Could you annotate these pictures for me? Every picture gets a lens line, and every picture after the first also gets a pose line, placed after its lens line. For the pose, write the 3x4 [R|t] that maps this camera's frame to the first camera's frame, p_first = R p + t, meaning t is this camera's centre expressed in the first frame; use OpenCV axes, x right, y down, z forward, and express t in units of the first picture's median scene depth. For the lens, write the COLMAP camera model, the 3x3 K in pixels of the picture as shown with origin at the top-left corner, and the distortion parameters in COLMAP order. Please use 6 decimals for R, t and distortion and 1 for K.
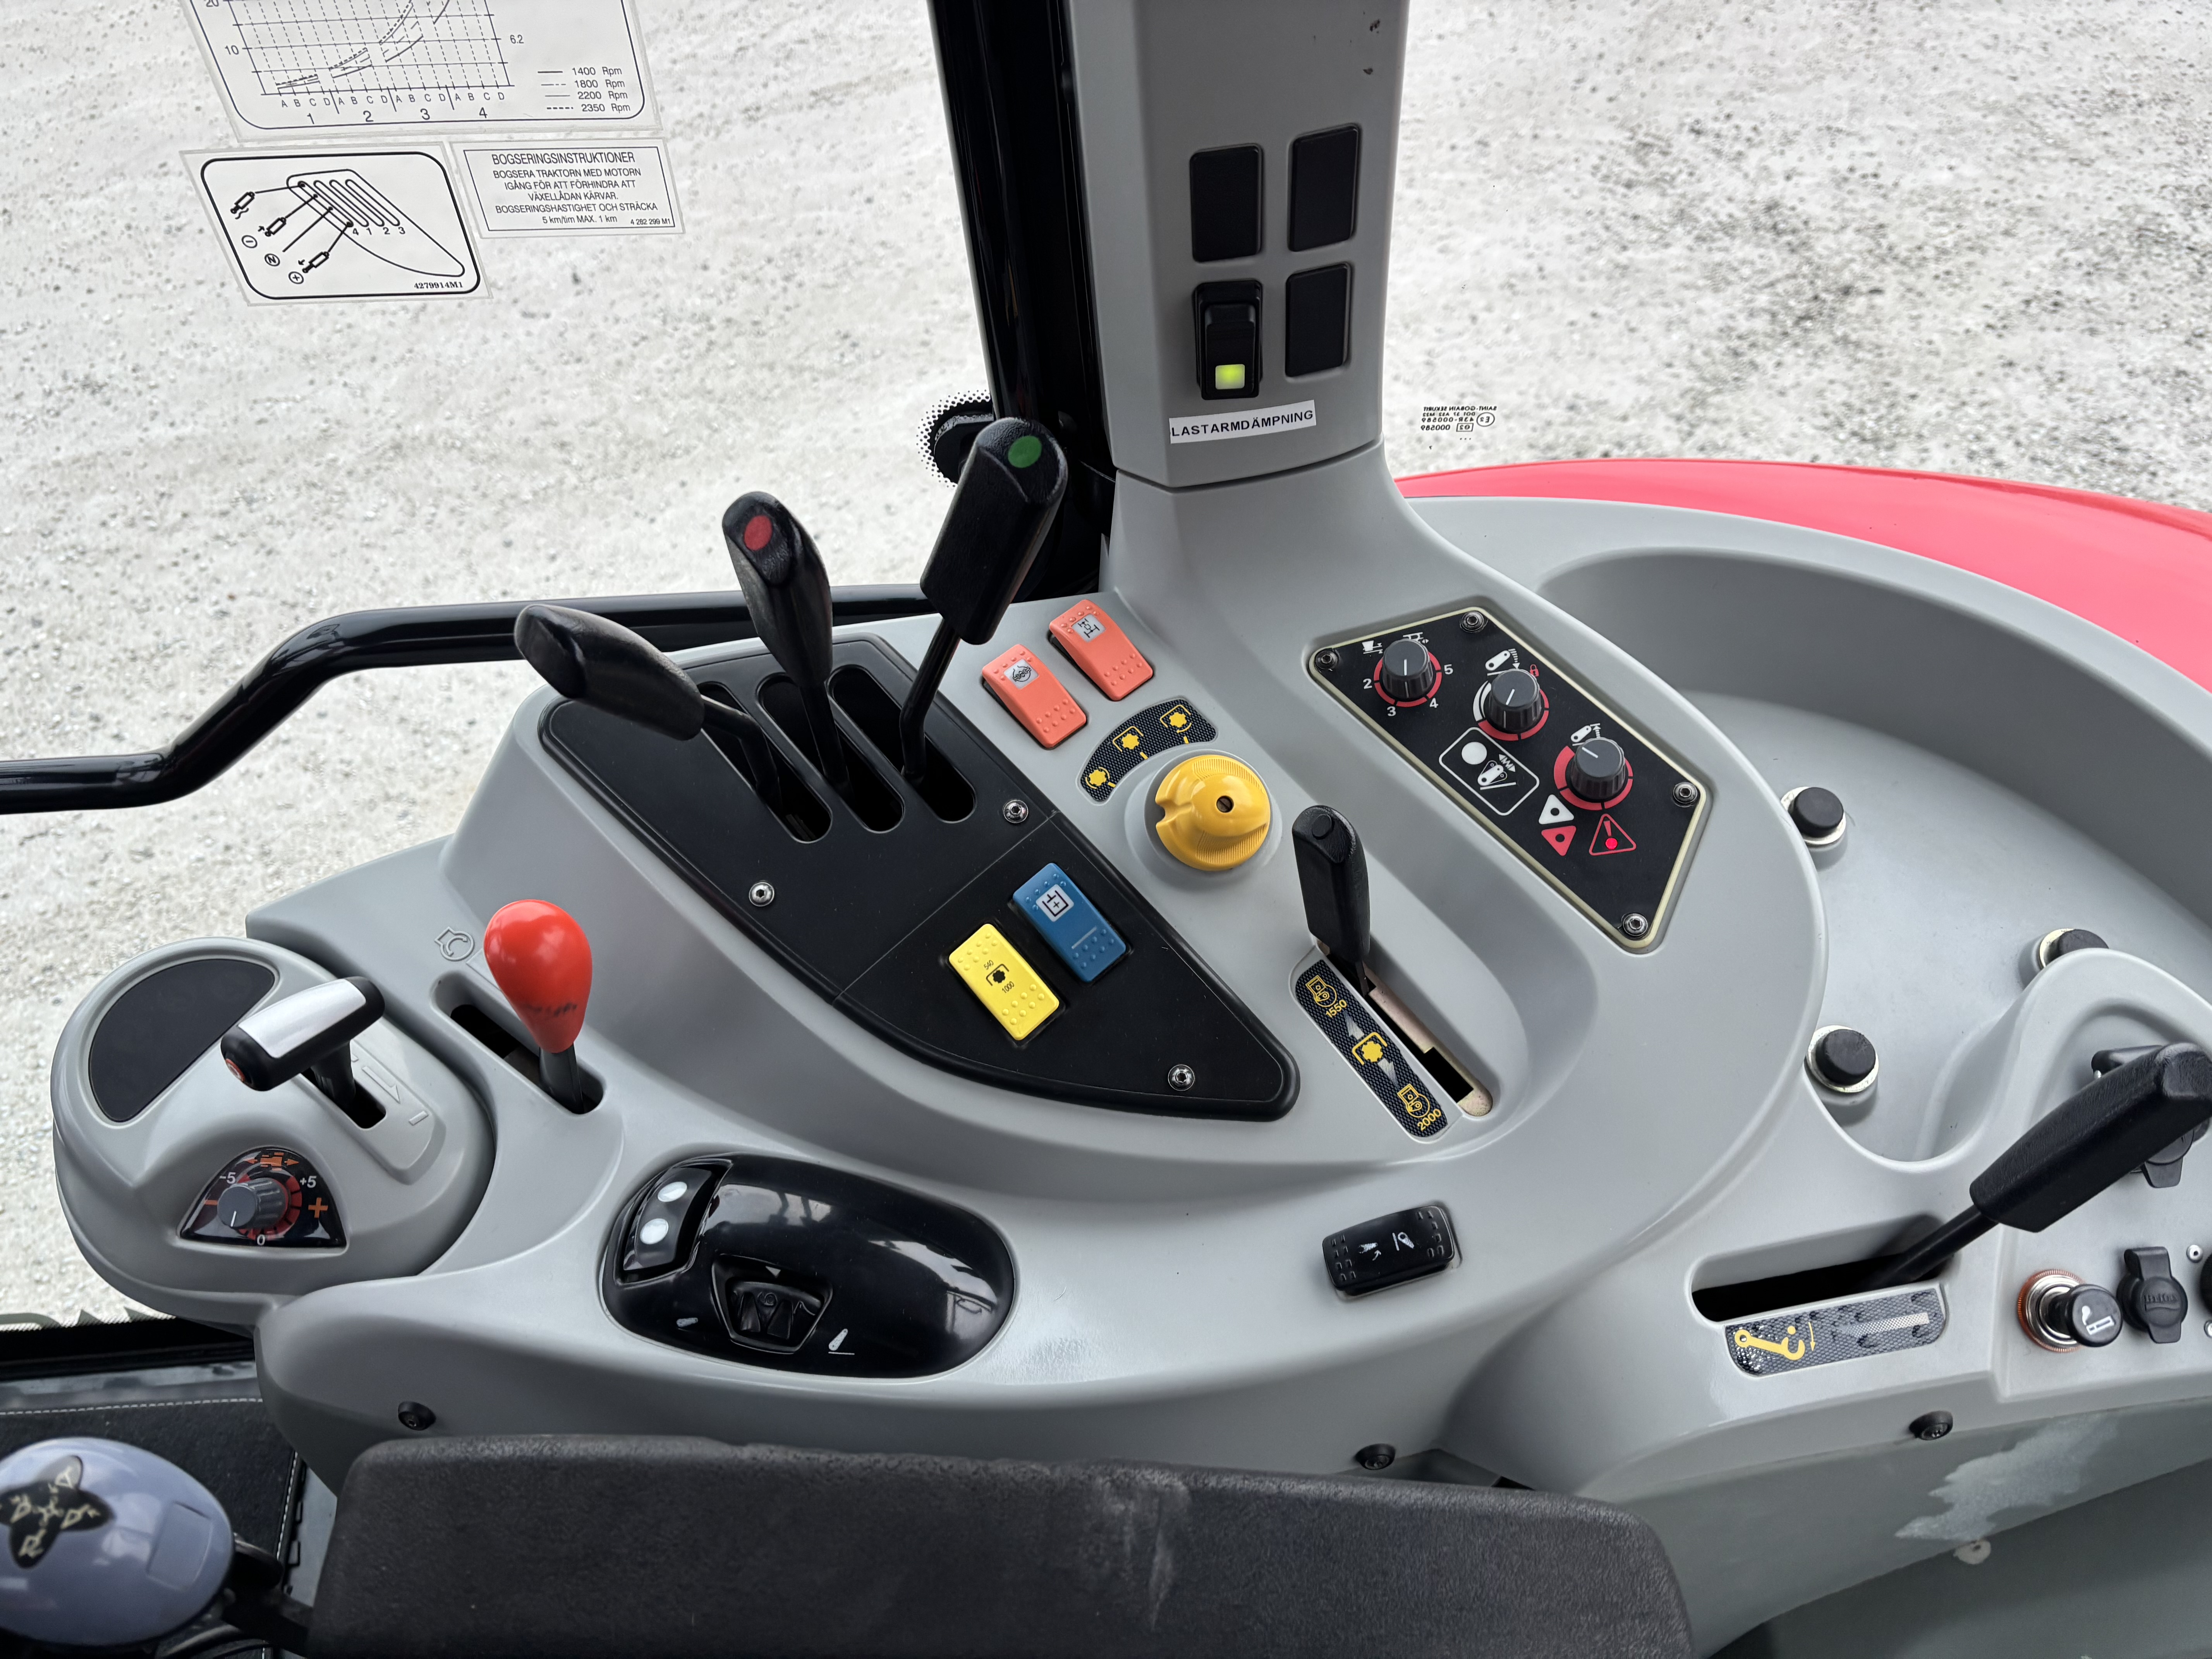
lens RADIAL K [[1689.9, 0, 1109.7], [0, 1689.9, 829.4], [0, 0, 1]] dist [0.015501, -0.015070]
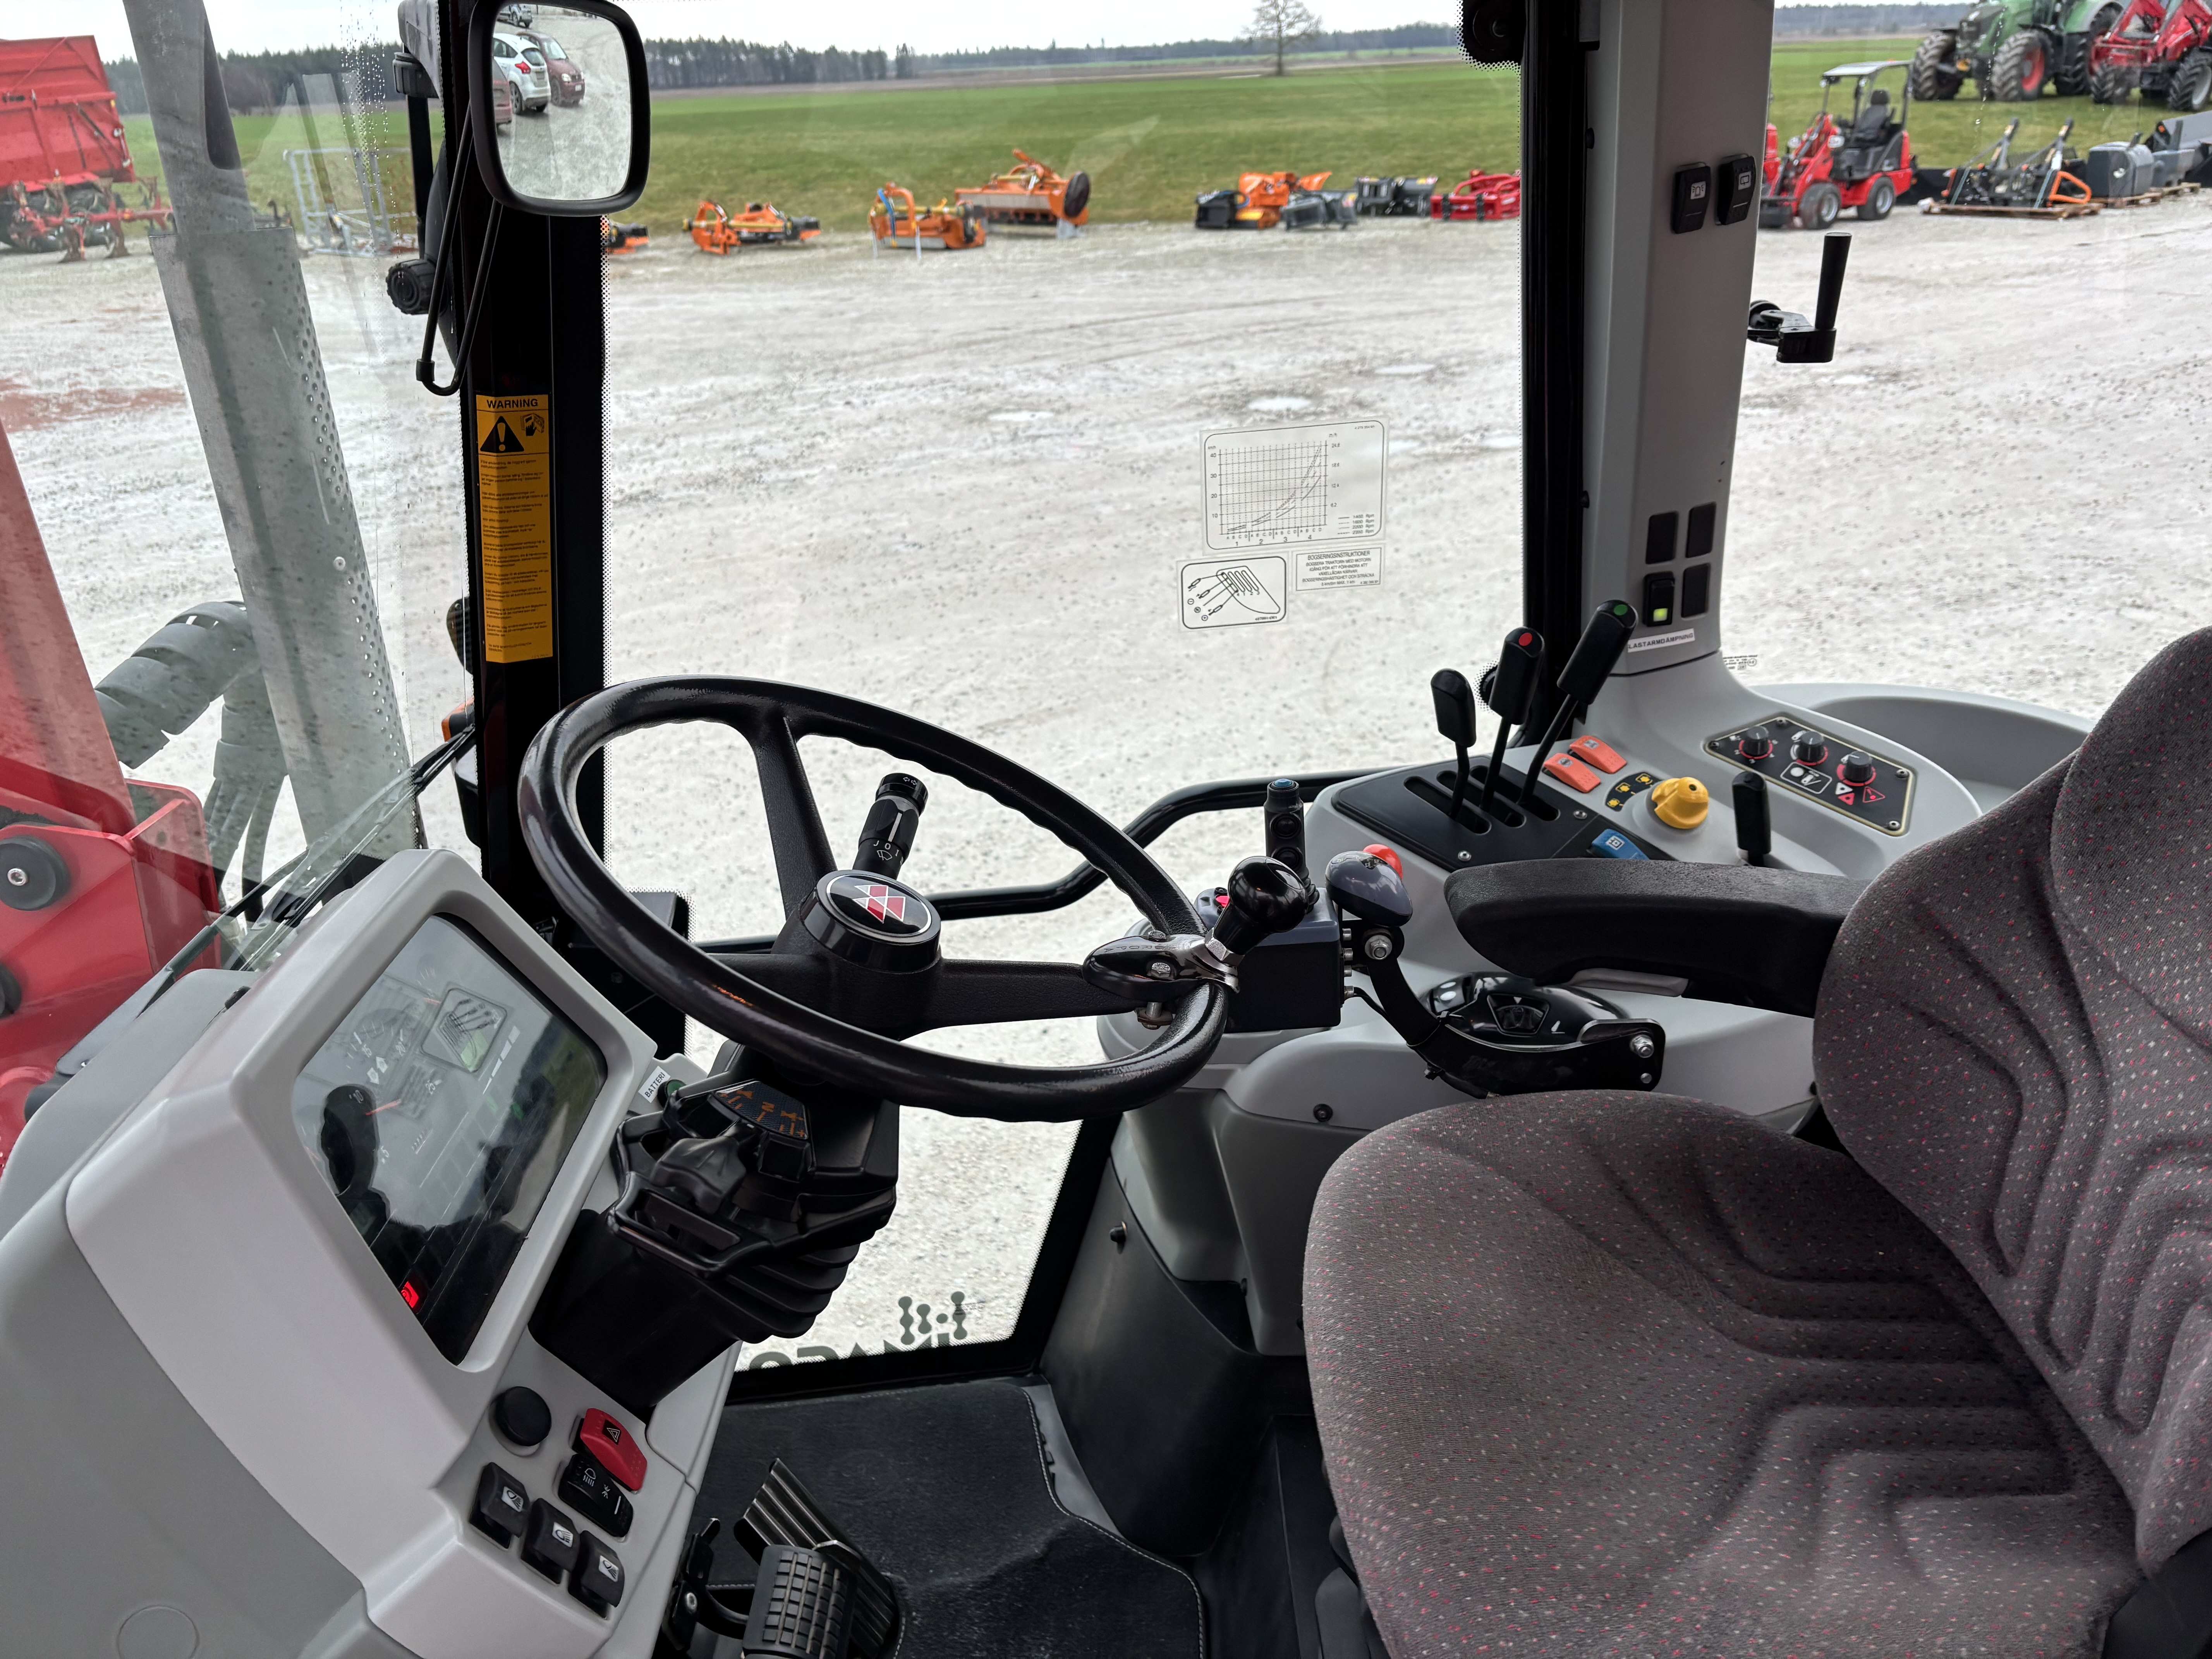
lens RADIAL K [[1689.9, 0, 1090.3], [0, 1689.9, 827.7], [0, 0, 1]] dist [0.015501, -0.015070]
pose [[0.998473, -0.053575, -0.013491, -0.623630], [0.044803, 0.928083, -0.369668, 0.739195], [0.032326, 0.368499, 0.929066, -0.948994]]
